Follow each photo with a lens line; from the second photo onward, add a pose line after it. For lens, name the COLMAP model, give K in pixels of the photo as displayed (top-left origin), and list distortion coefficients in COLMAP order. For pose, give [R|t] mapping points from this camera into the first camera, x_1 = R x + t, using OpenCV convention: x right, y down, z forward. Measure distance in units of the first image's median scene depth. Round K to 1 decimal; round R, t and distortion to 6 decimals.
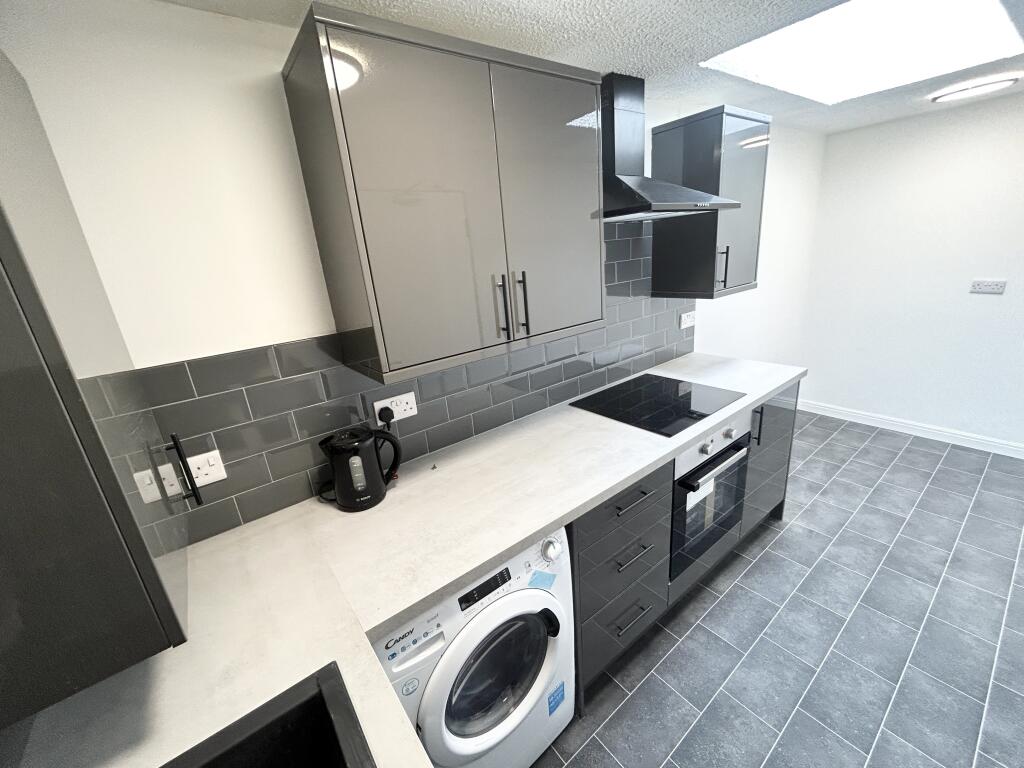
lens RADIAL K [[409.1, 0, 512.0], [0, 409.1, 384.0], [0, 0, 1]] dist [0.002047, 0.000143]
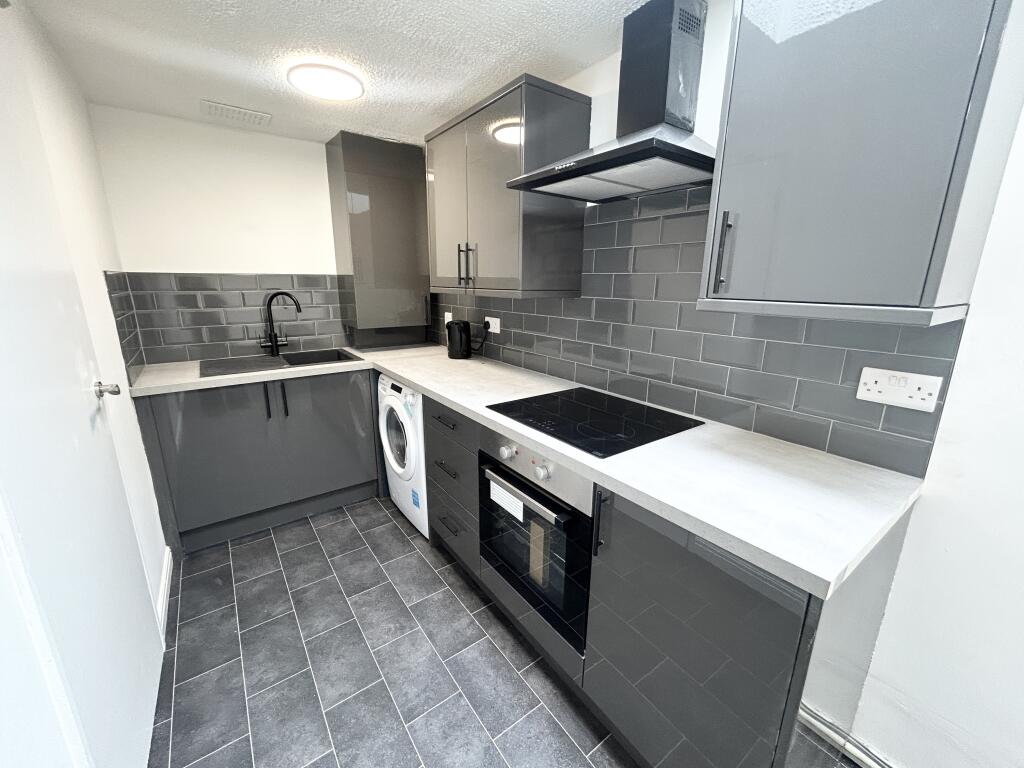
lens RADIAL K [[415.5, 0, 512.0], [0, 415.5, 384.0], [0, 0, 1]] dist [-0.000621, 0.000011]
pose [[-0.021137, 0.327886, -0.944481, 1.287461], [-0.311638, 0.895465, 0.317843, -0.264361], [0.949966, 0.301055, 0.083254, 0.902860]]
